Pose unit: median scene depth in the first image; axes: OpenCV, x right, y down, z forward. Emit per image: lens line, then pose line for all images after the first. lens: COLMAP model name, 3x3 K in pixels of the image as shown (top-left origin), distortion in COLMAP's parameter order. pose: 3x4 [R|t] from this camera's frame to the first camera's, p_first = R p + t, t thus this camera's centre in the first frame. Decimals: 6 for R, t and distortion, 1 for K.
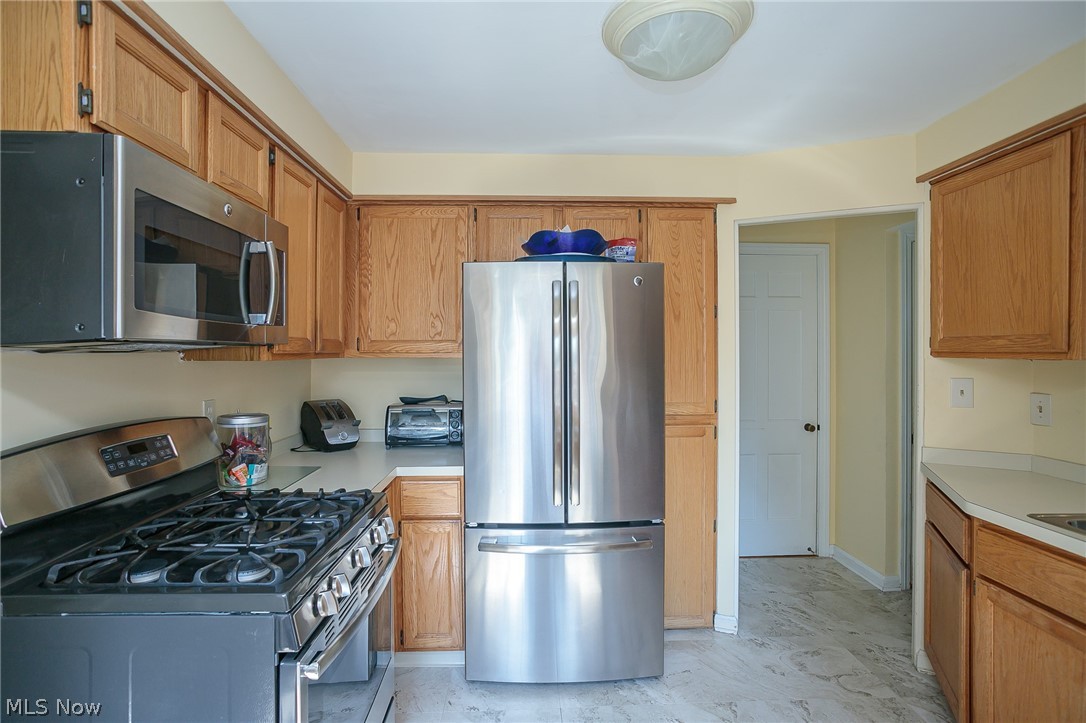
lens RADIAL K [[522.4, 0, 543.0], [0, 522.4, 361.5], [0, 0, 1]] dist [-0.049322, 0.029415]
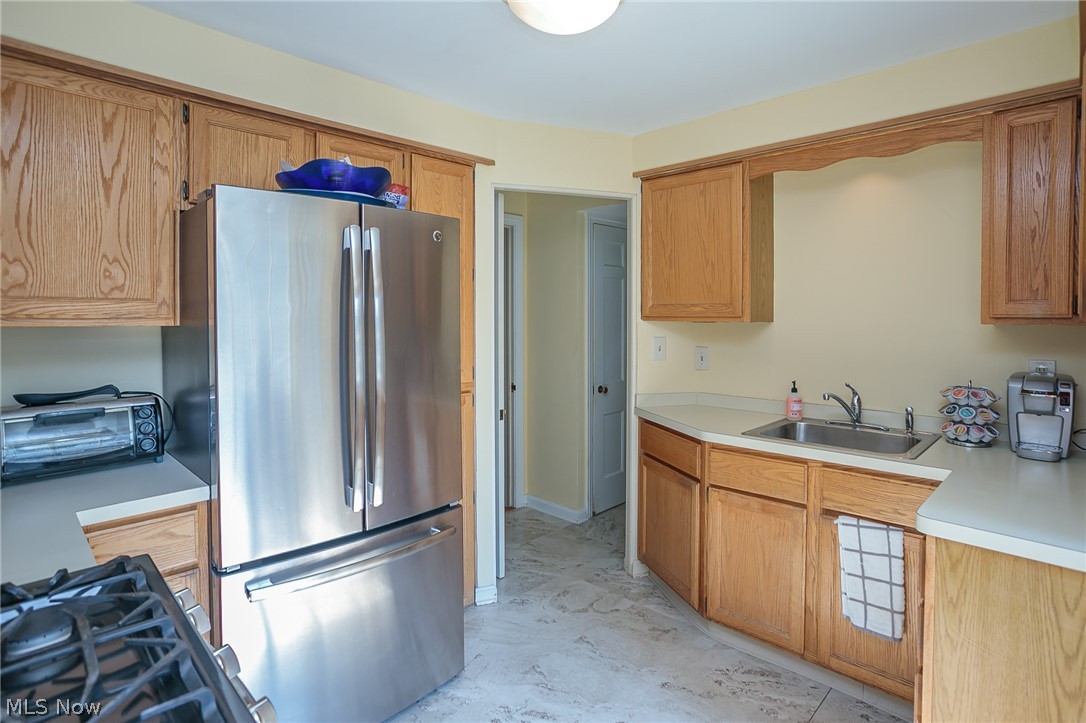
lens RADIAL K [[556.8, 0, 542.9], [0, 556.8, 327.7], [0, 0, 1]] dist [-0.063797, 0.043984]
pose [[0.727891, -0.013114, 0.685567, -0.312416], [0.012986, 0.999901, 0.005339, -0.002141], [-0.685570, 0.005017, 0.727990, 0.185842]]
